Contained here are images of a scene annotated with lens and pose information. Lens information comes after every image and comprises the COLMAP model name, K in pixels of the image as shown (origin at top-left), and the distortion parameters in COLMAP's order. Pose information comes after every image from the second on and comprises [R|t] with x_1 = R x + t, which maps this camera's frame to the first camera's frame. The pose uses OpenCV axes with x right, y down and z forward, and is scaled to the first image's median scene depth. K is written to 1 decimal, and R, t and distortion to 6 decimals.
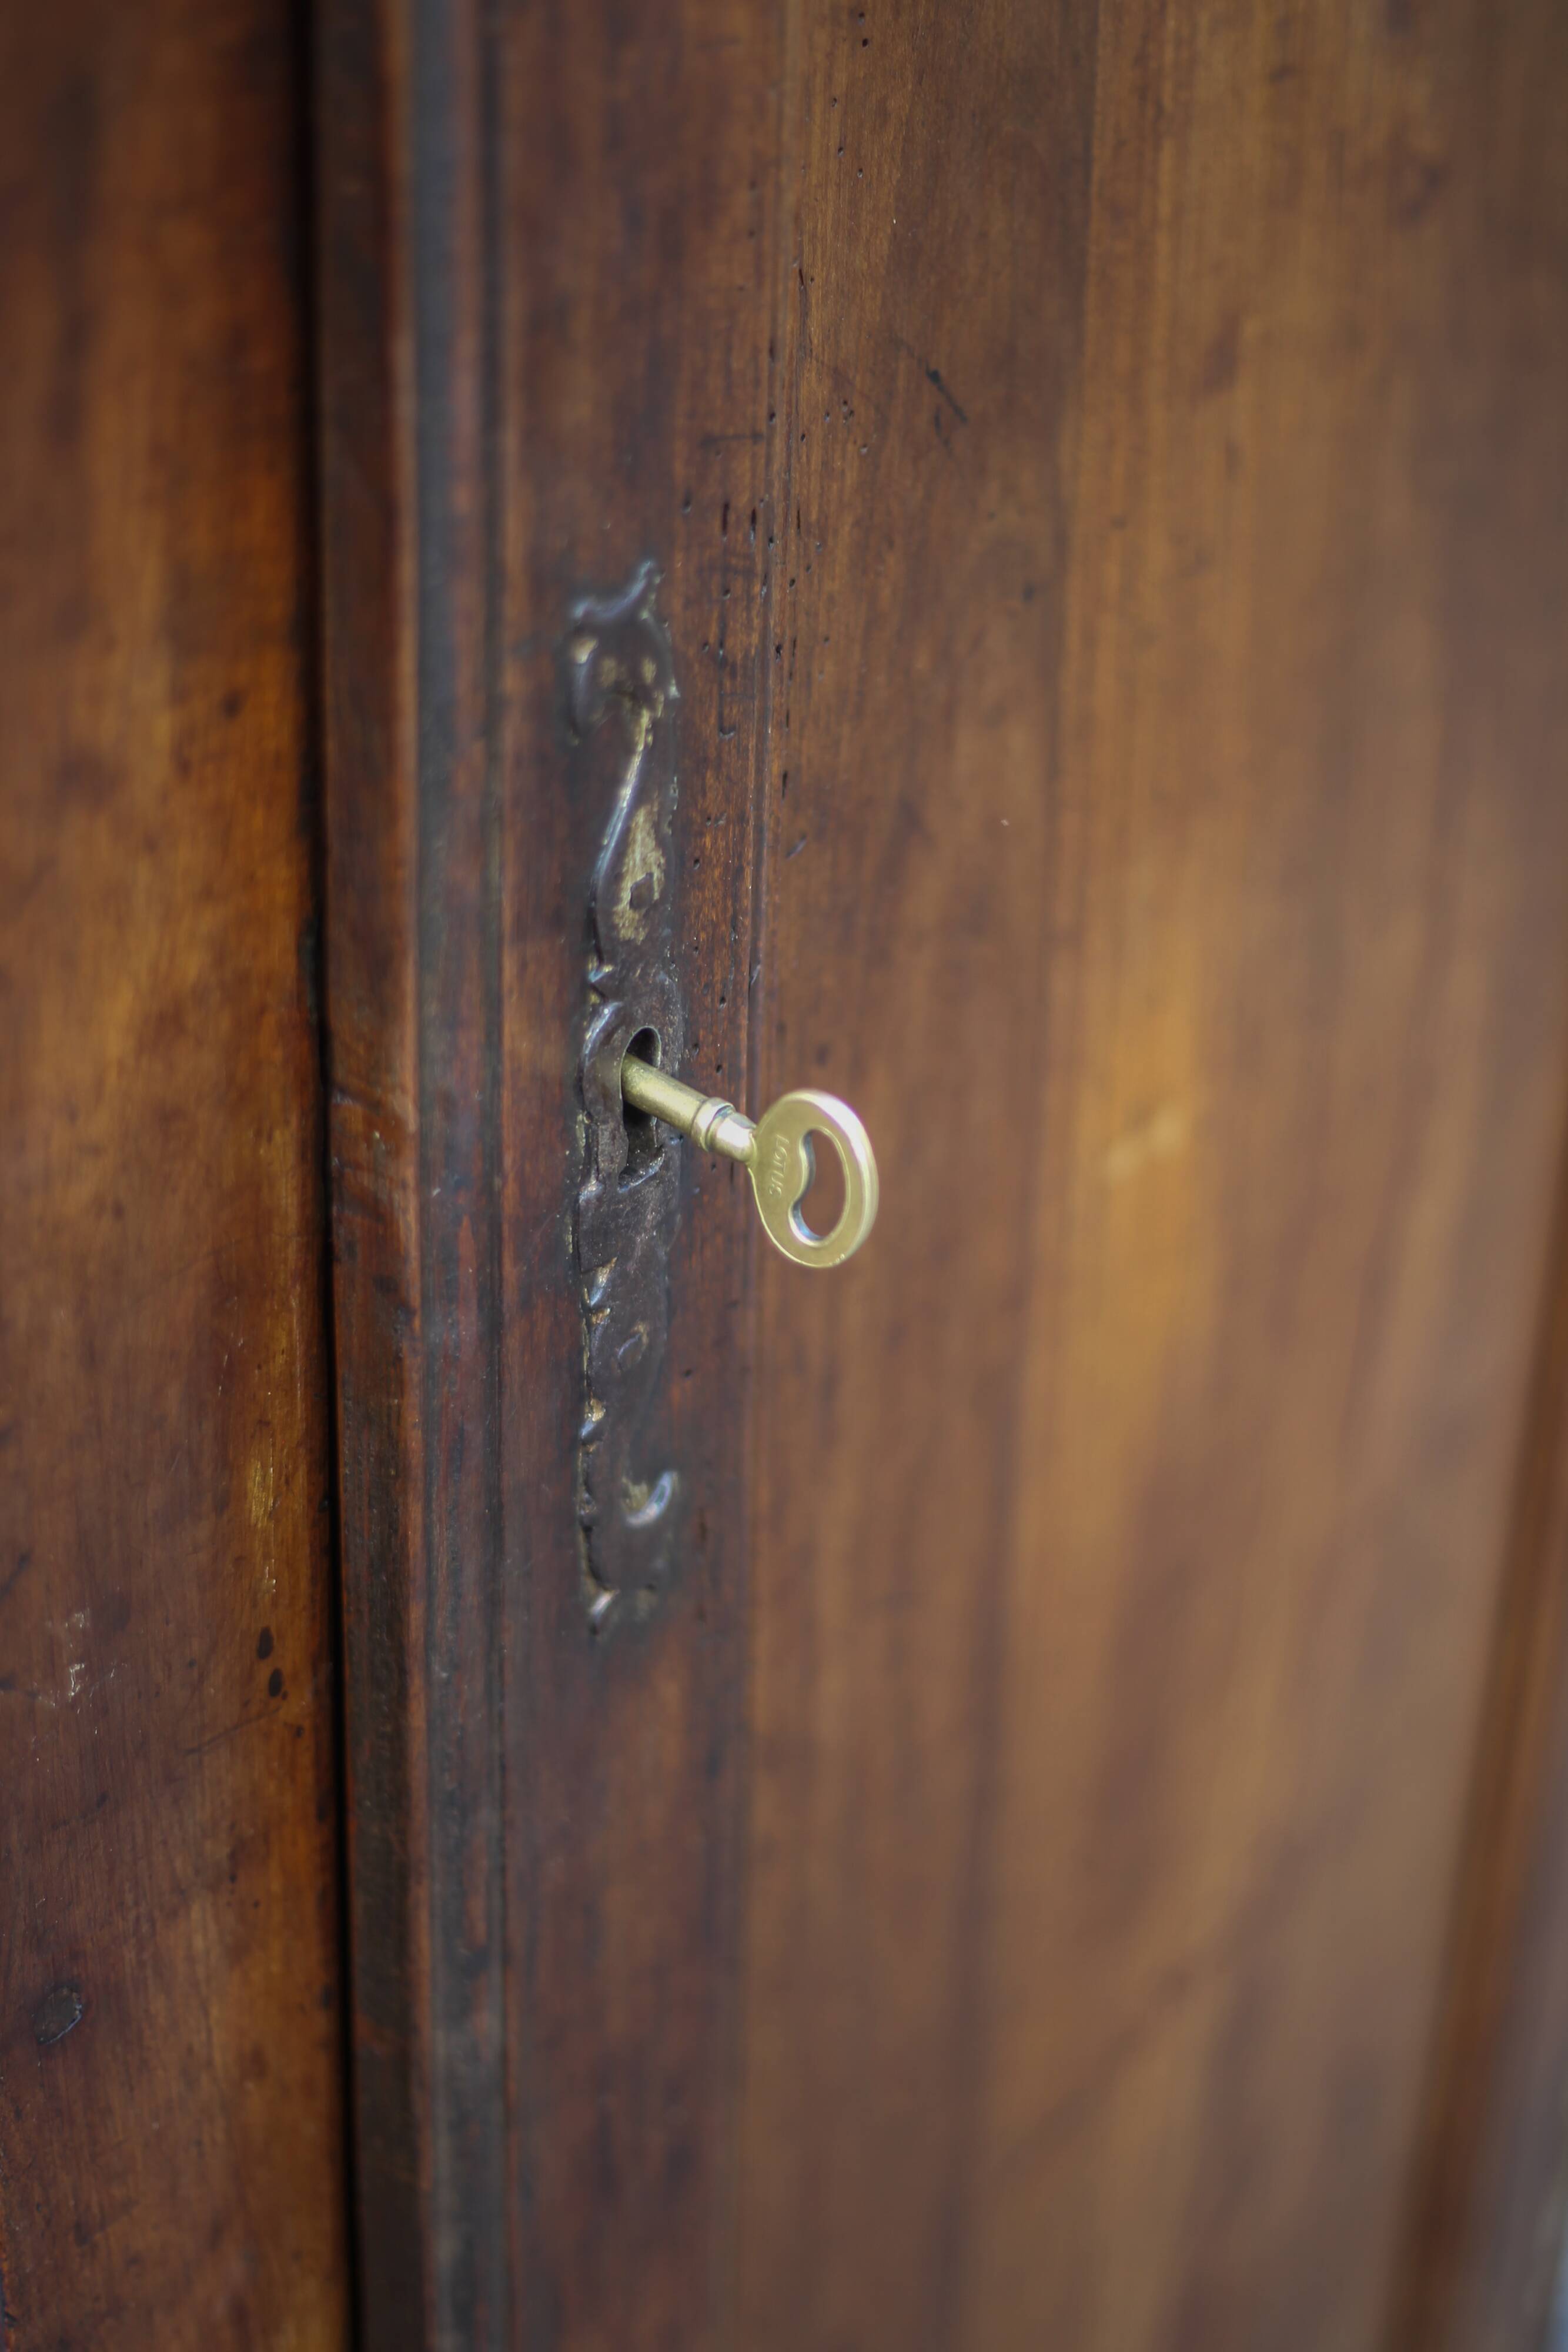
lens RADIAL K [[4257.3, 0, 784.0], [0, 4257.3, 1176.0], [0, 0, 1]] dist [-0.090936, -0.004507]
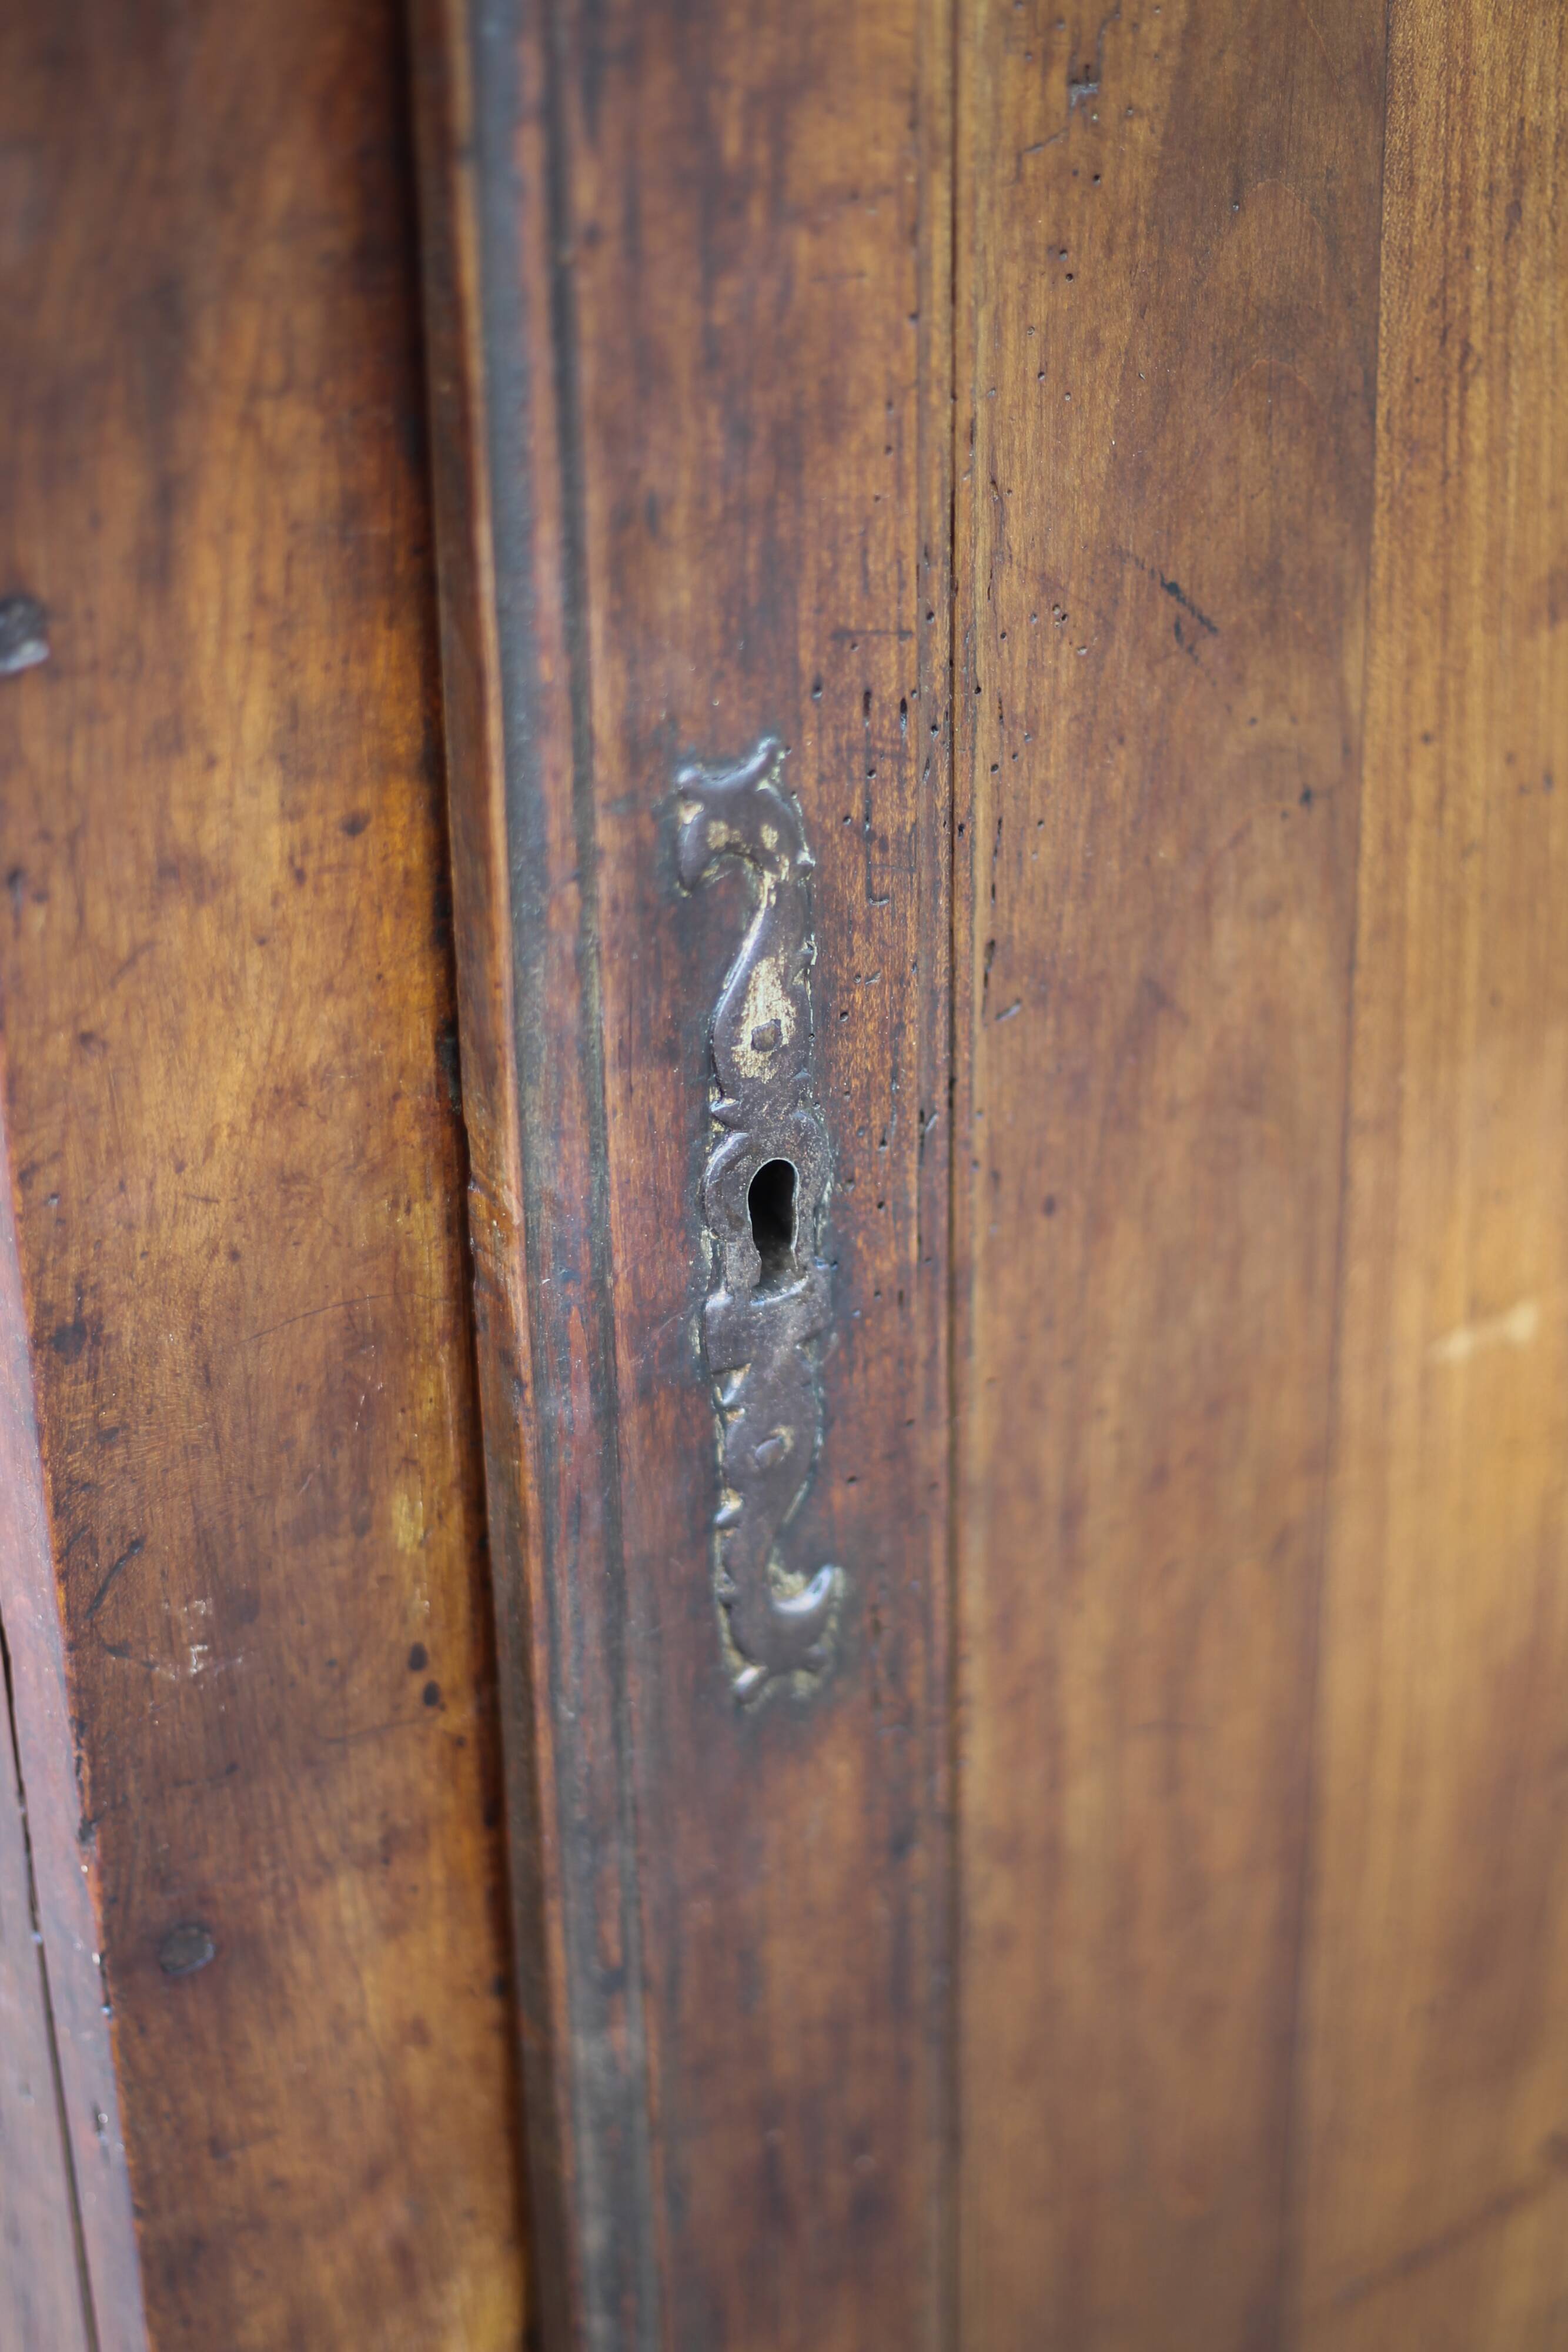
lens RADIAL K [[4161.1, 0, 784.0], [0, 4161.1, 1176.0], [0, 0, 1]] dist [-0.083392, 0.130841]
pose [[0.946068, 0.144475, -0.289970, 0.271868], [-0.146259, 0.989123, 0.015630, -0.046562], [0.289074, 0.027624, 0.956908, -0.015011]]
